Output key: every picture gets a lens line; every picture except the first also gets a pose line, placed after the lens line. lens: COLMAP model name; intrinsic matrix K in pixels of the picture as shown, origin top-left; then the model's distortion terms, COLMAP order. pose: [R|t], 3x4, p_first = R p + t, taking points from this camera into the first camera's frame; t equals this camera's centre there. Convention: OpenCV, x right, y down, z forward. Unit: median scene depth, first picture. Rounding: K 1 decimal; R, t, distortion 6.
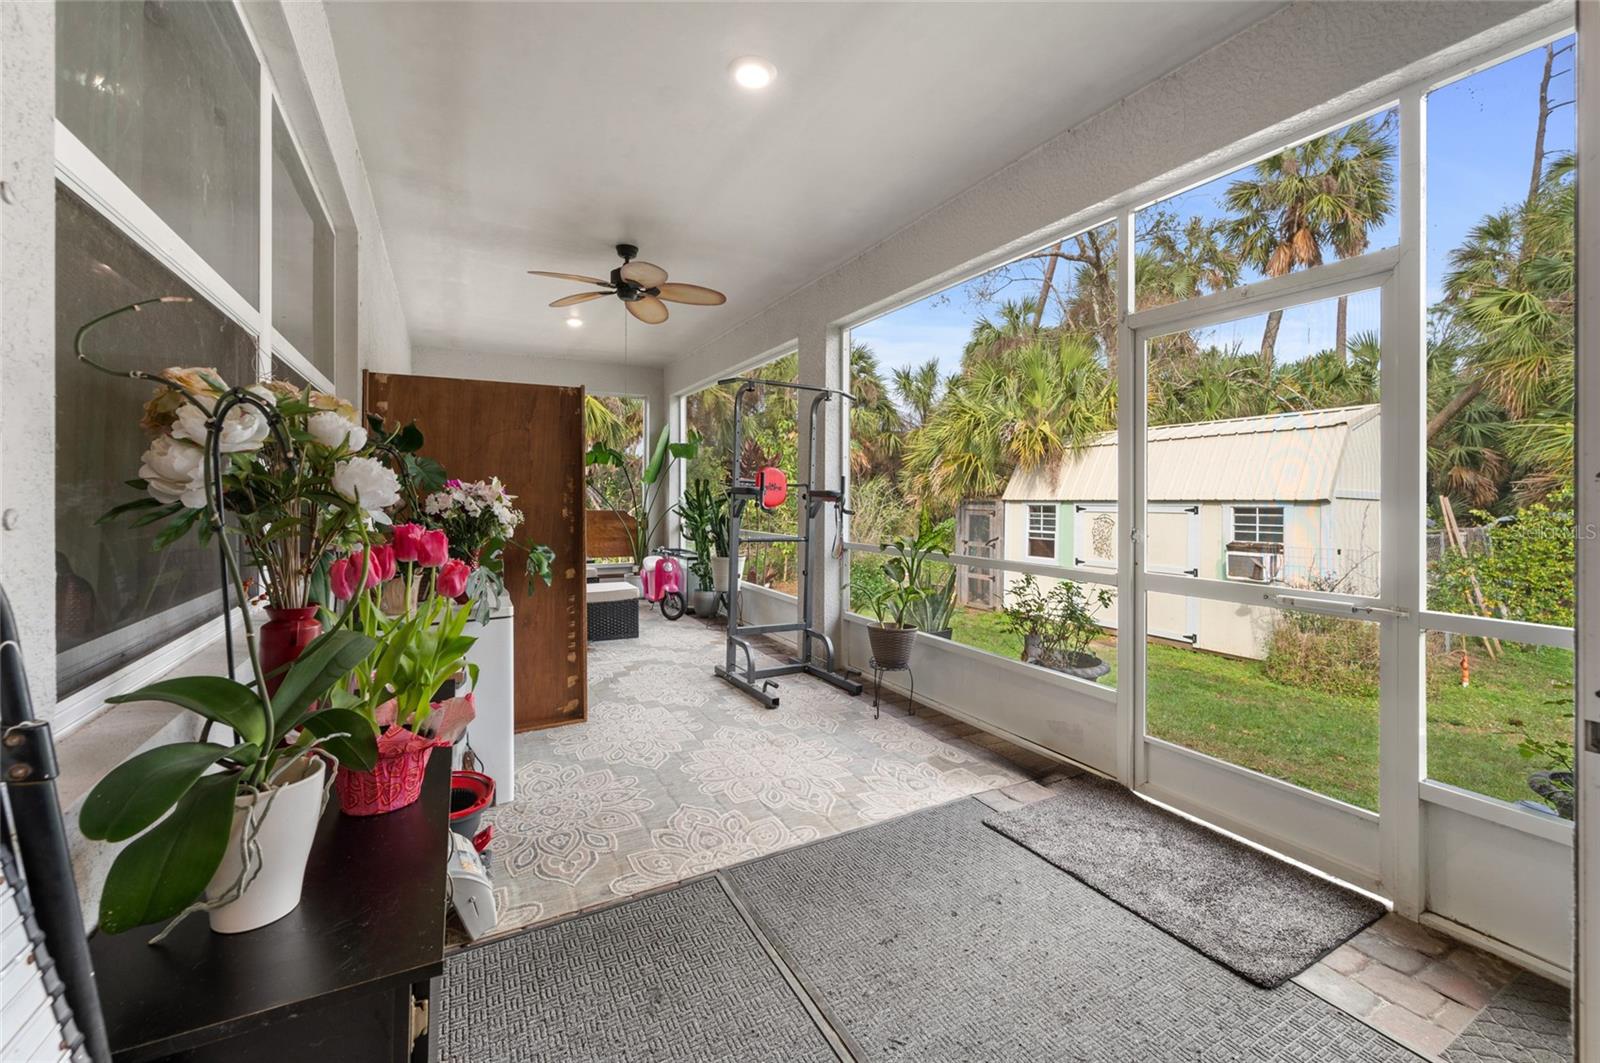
lens RADIAL K [[647.2, 0, 798.4], [0, 647.2, 494.8], [0, 0, 1]] dist [-0.004986, -0.000361]
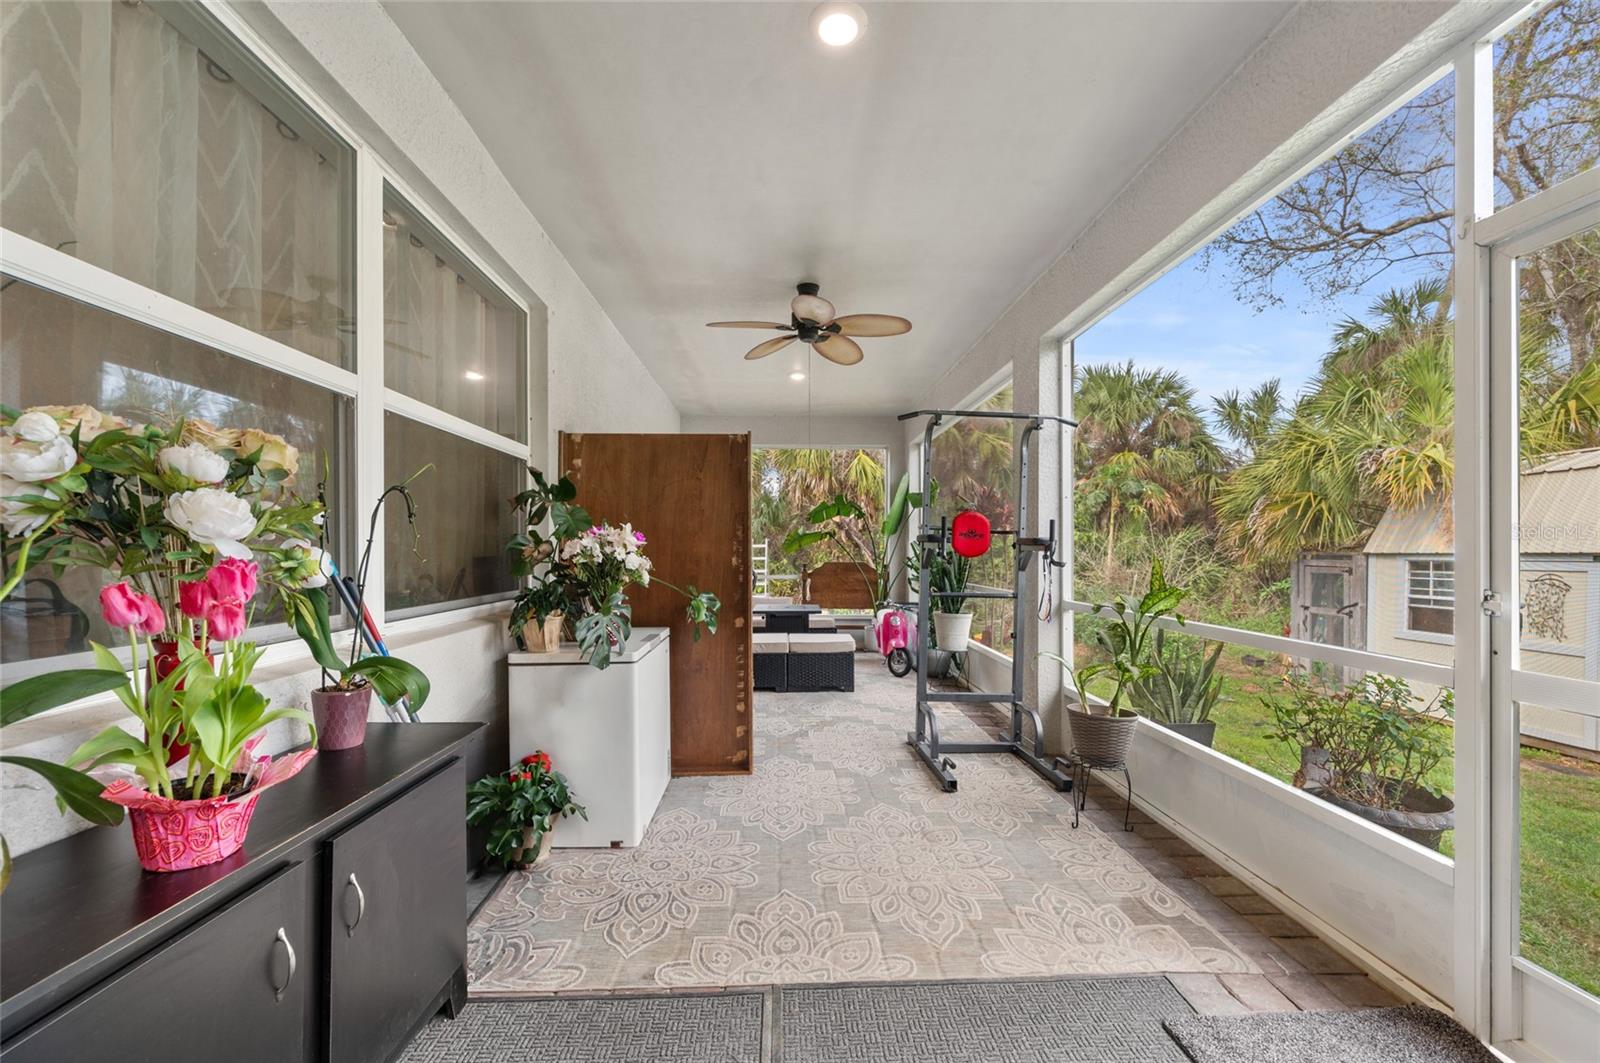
lens RADIAL K [[637.2, 0, 800.5], [0, 637.2, 550.3], [0, 0, 1]] dist [-0.001346, -0.000459]
pose [[0.899529, -0.000386, -0.436860, 0.124163], [0.000912, 0.999999, 0.000993, 0.008106], [0.436860, -0.001292, 0.899529, 0.128034]]
